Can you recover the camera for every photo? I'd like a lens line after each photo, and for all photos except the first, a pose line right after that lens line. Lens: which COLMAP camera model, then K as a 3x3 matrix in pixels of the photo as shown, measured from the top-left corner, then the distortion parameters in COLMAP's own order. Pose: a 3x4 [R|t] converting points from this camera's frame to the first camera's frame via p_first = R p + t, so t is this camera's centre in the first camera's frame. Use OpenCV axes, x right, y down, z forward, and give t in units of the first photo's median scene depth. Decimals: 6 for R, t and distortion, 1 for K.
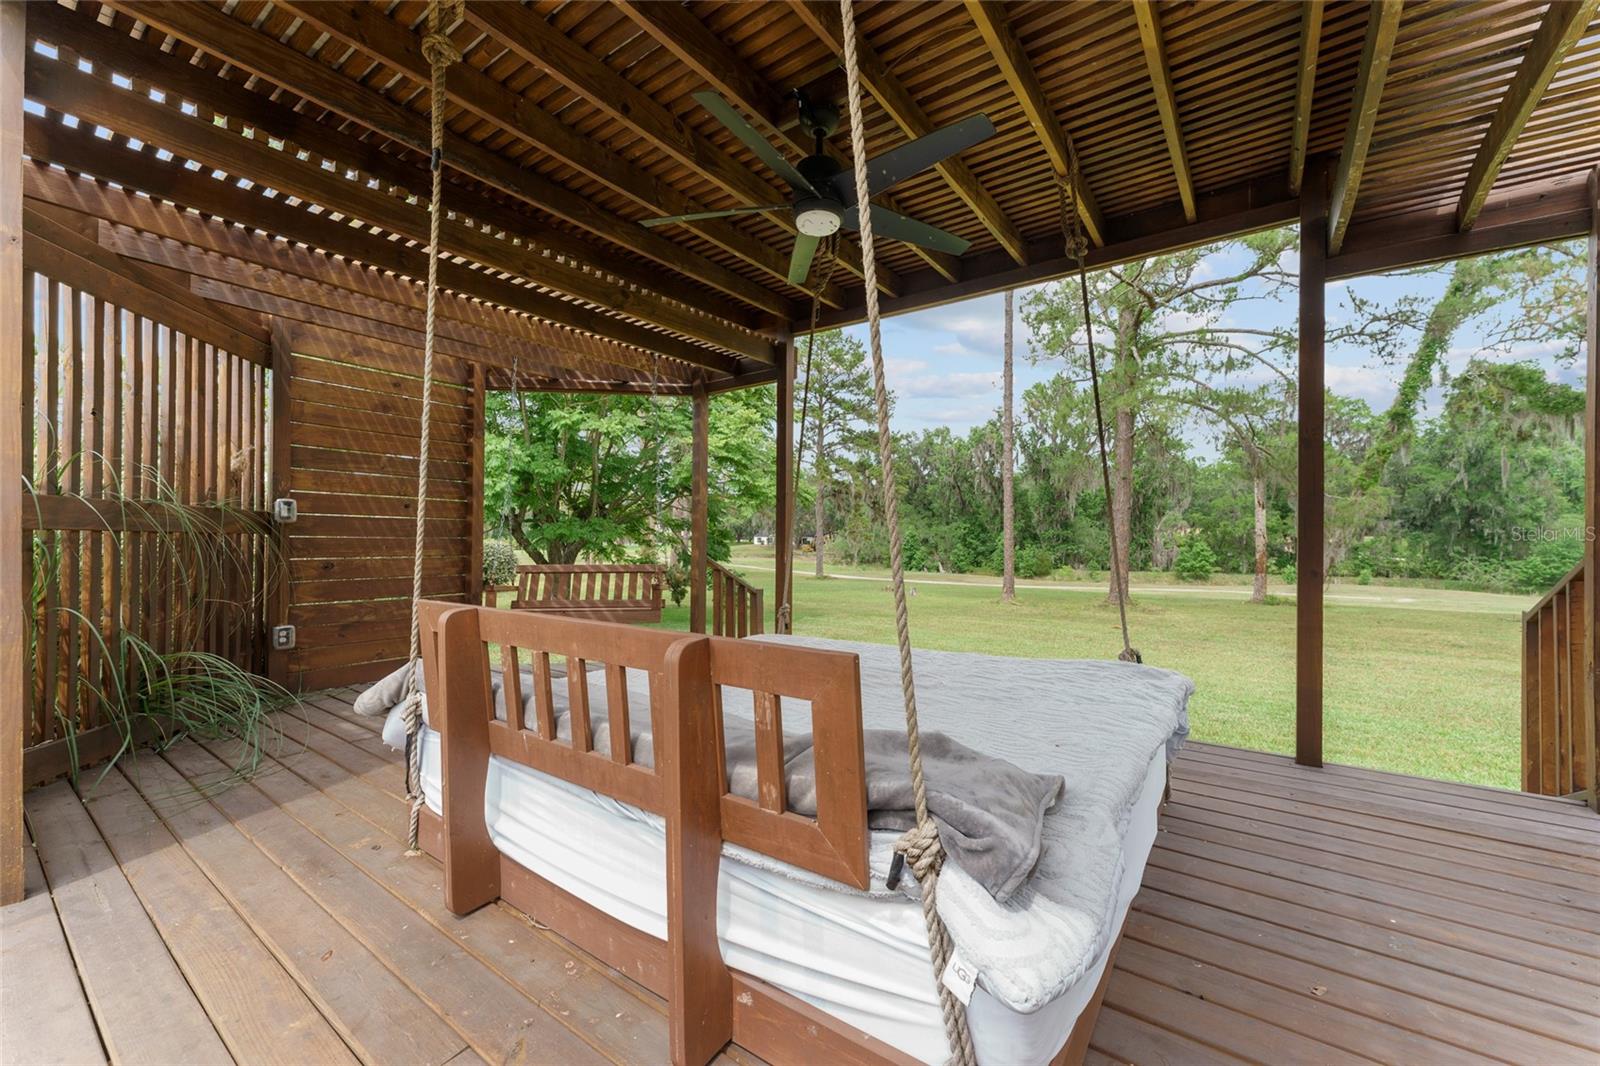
lens RADIAL K [[639.8, 0, 794.8], [0, 639.8, 533.2], [0, 0, 1]] dist [0.002496, -0.000159]
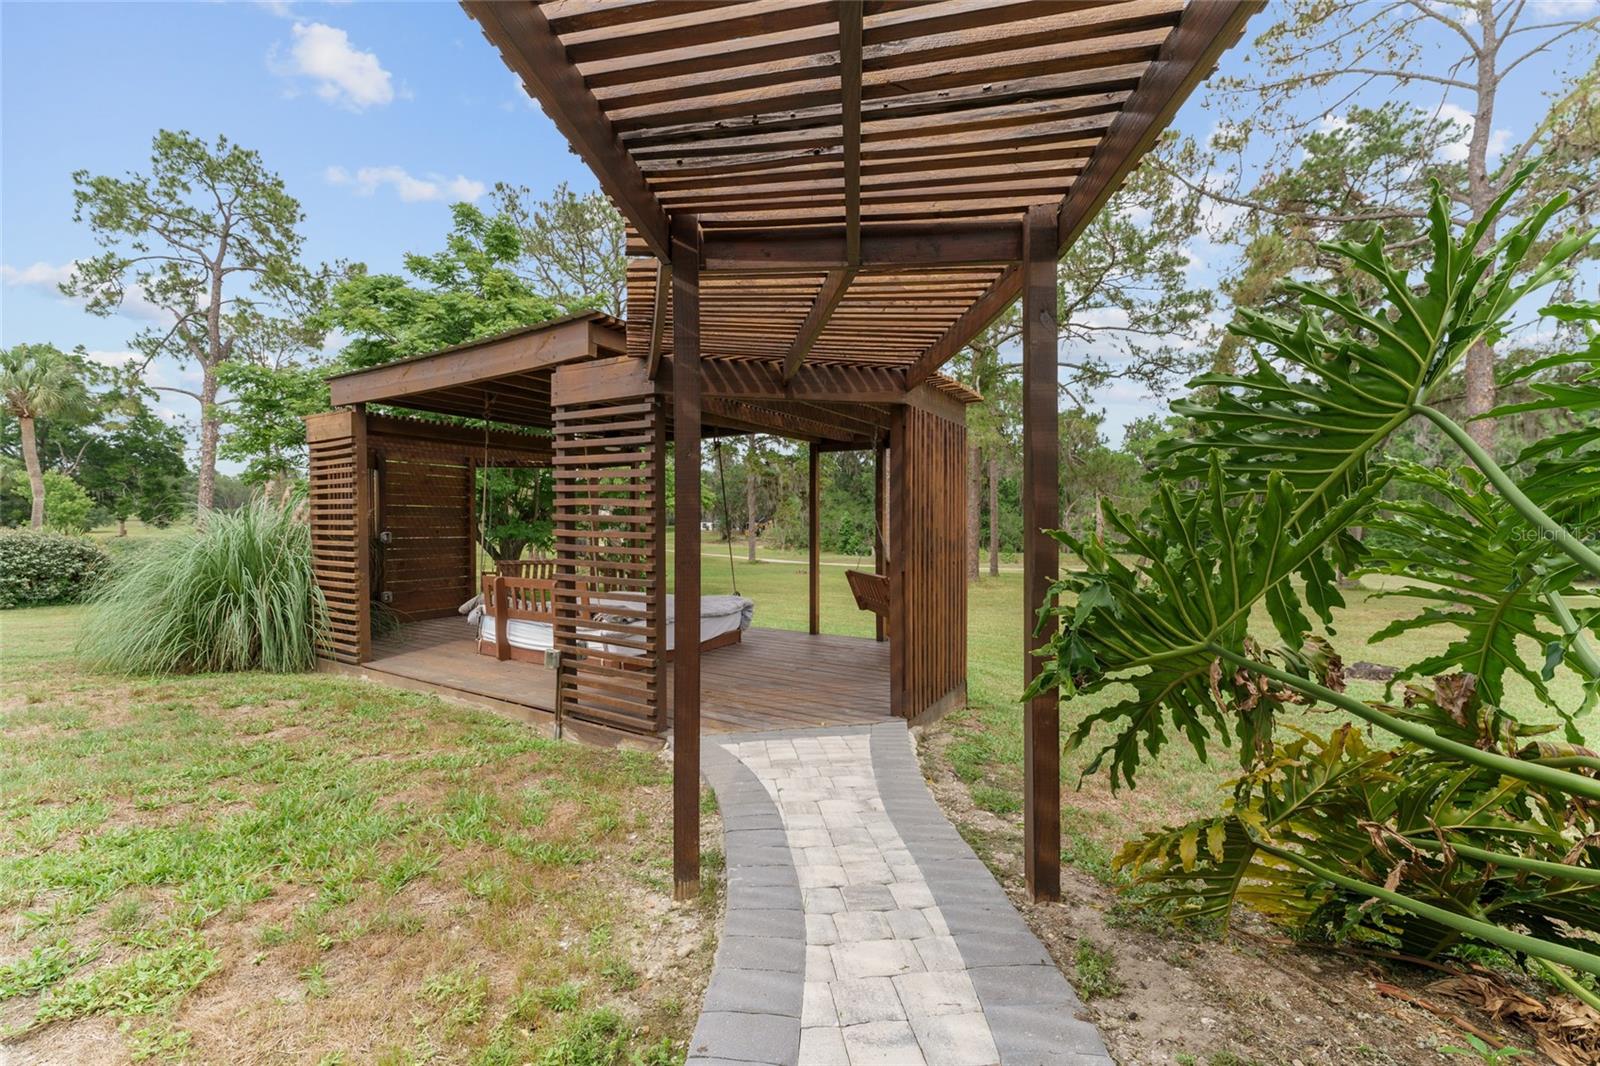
lens RADIAL K [[639.8, 0, 797.9], [0, 639.8, 530.9], [0, 0, 1]] dist [0.002496, -0.000159]
pose [[0.996463, -0.007346, 0.083714, 0.059625], [0.005575, 0.999756, 0.021376, -0.014645], [-0.083851, -0.020833, 0.996261, -0.190083]]
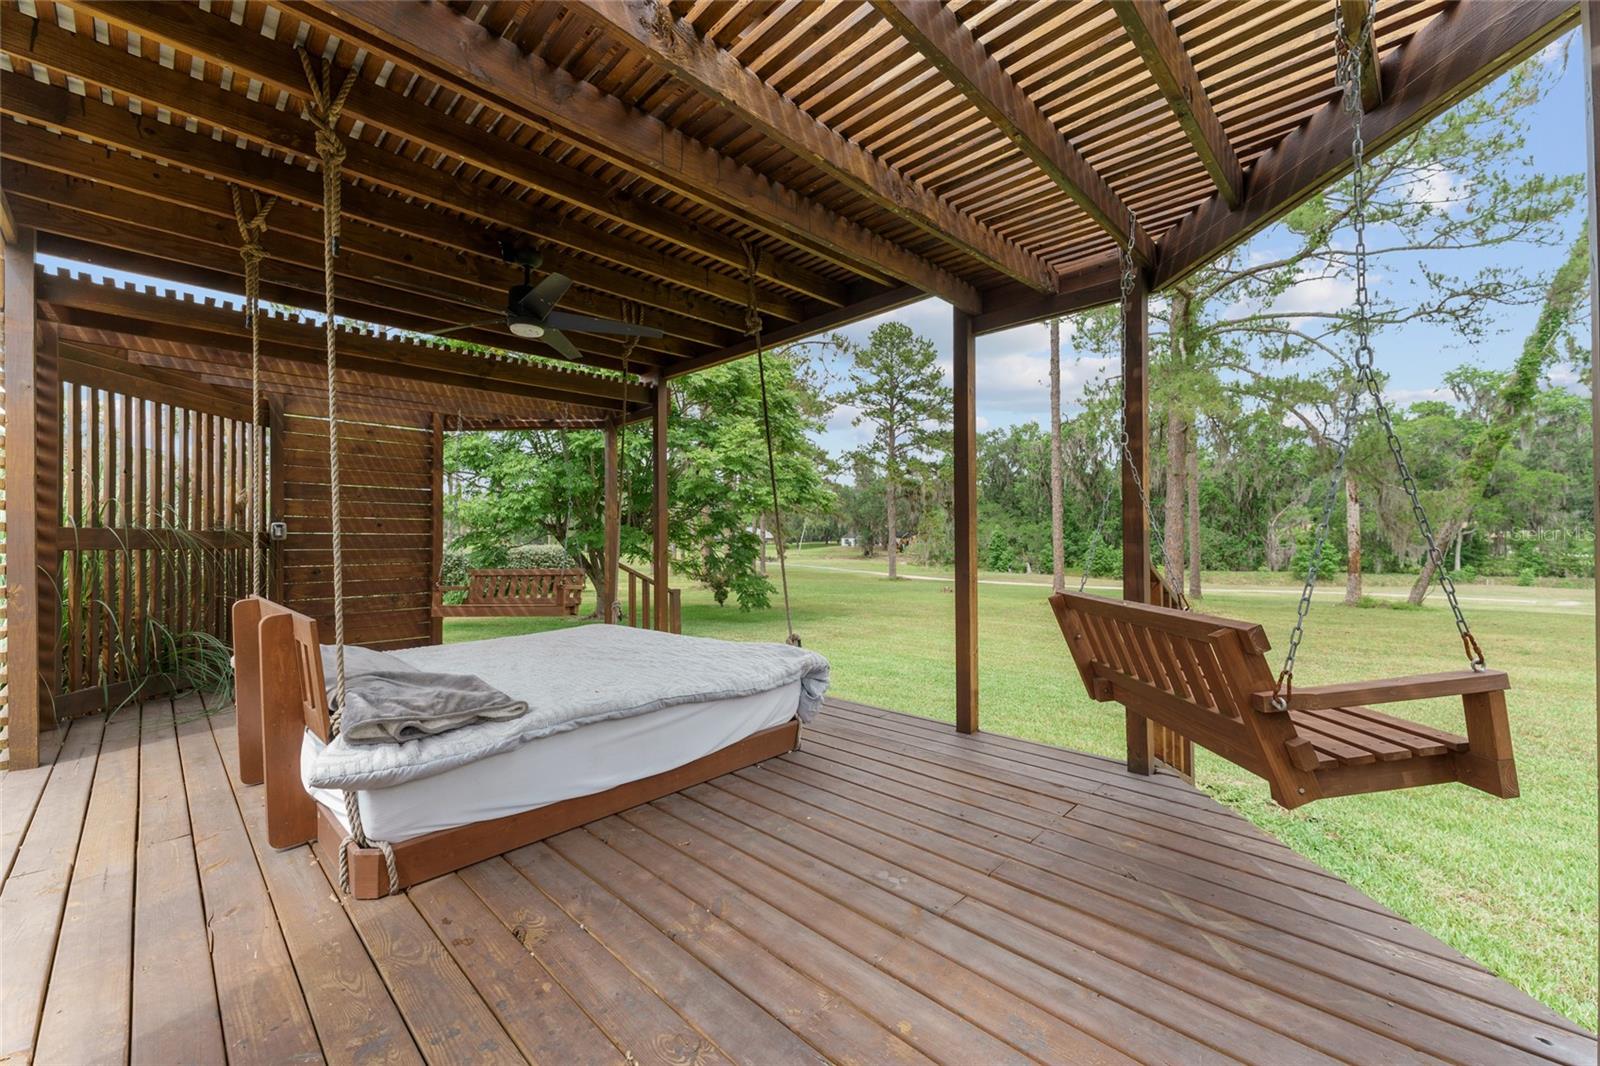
lens RADIAL K [[639.8, 0, 793.9], [0, 639.8, 530.8], [0, 0, 1]] dist [0.002496, -0.000159]
pose [[0.989231, -0.013196, -0.145764, 0.076479], [0.012352, 0.999901, -0.006696, -0.002128], [0.145838, 0.004824, 0.989297, -0.029500]]
